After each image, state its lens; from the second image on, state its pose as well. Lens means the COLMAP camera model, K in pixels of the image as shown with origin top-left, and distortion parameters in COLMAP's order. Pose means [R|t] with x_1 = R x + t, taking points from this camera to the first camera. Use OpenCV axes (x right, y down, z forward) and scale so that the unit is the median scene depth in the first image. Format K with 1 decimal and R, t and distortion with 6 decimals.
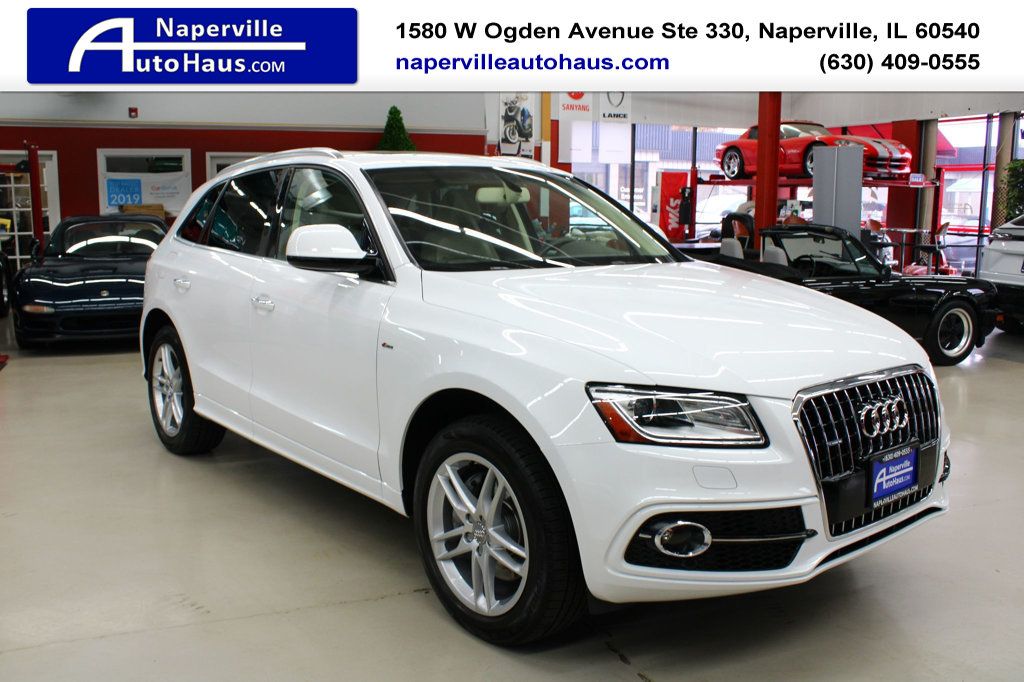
lens RADIAL K [[913.6, 0, 510.0], [0, 913.6, 347.7], [0, 0, 1]] dist [-0.140588, 0.120943]
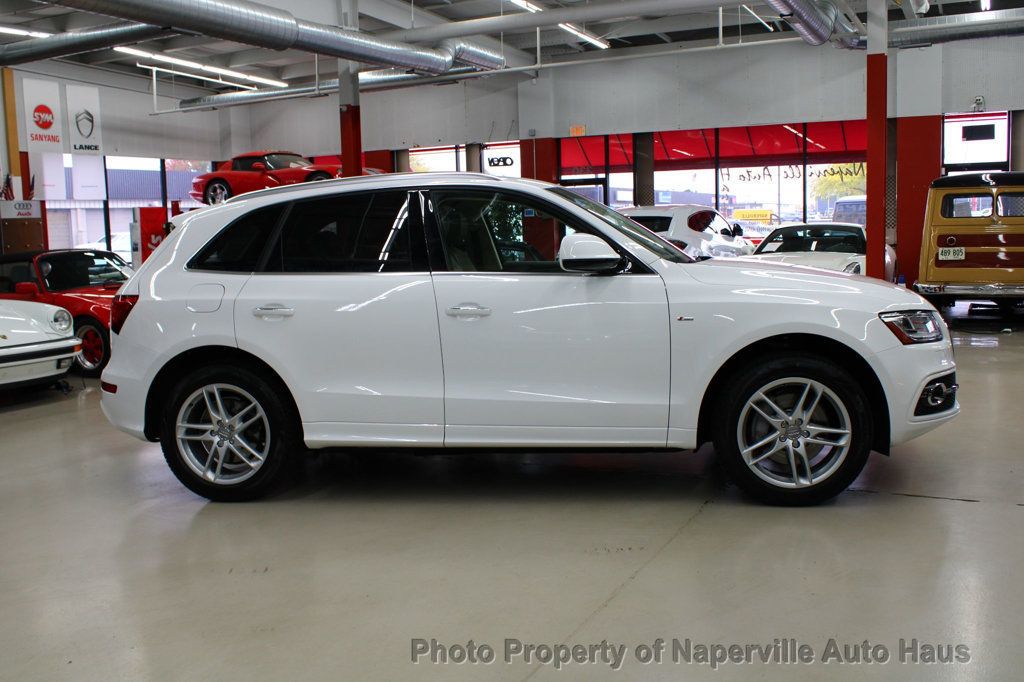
lens RADIAL K [[980.1, 0, 506.6], [0, 980.1, 344.6], [0, 0, 1]] dist [-0.085928, 0.000000]
pose [[0.750750, -0.111934, 0.651034, -0.757071], [0.145789, 0.989314, 0.001977, -0.003737], [-0.644298, 0.093430, 0.759046, 0.051813]]
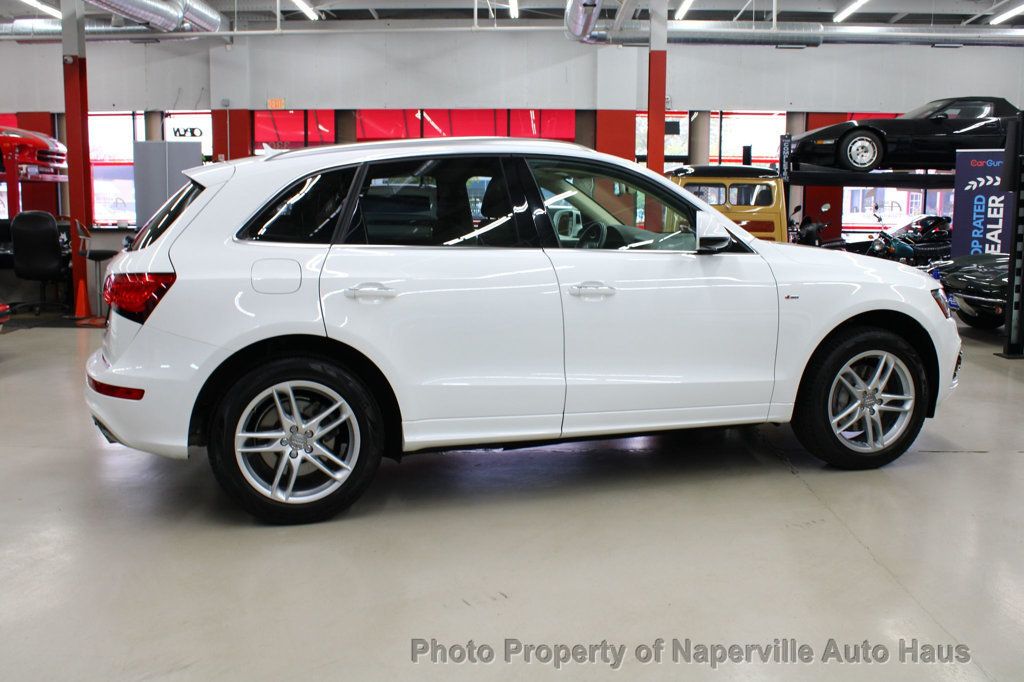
lens RADIAL K [[980.1, 0, 512.4], [0, 980.1, 342.6], [0, 0, 1]] dist [-0.085928, 0.000000]
pose [[0.394932, -0.139219, 0.908100, -0.984389], [0.152677, 0.984652, 0.084556, -0.073577], [-0.905935, 0.105252, 0.410127, 0.470551]]
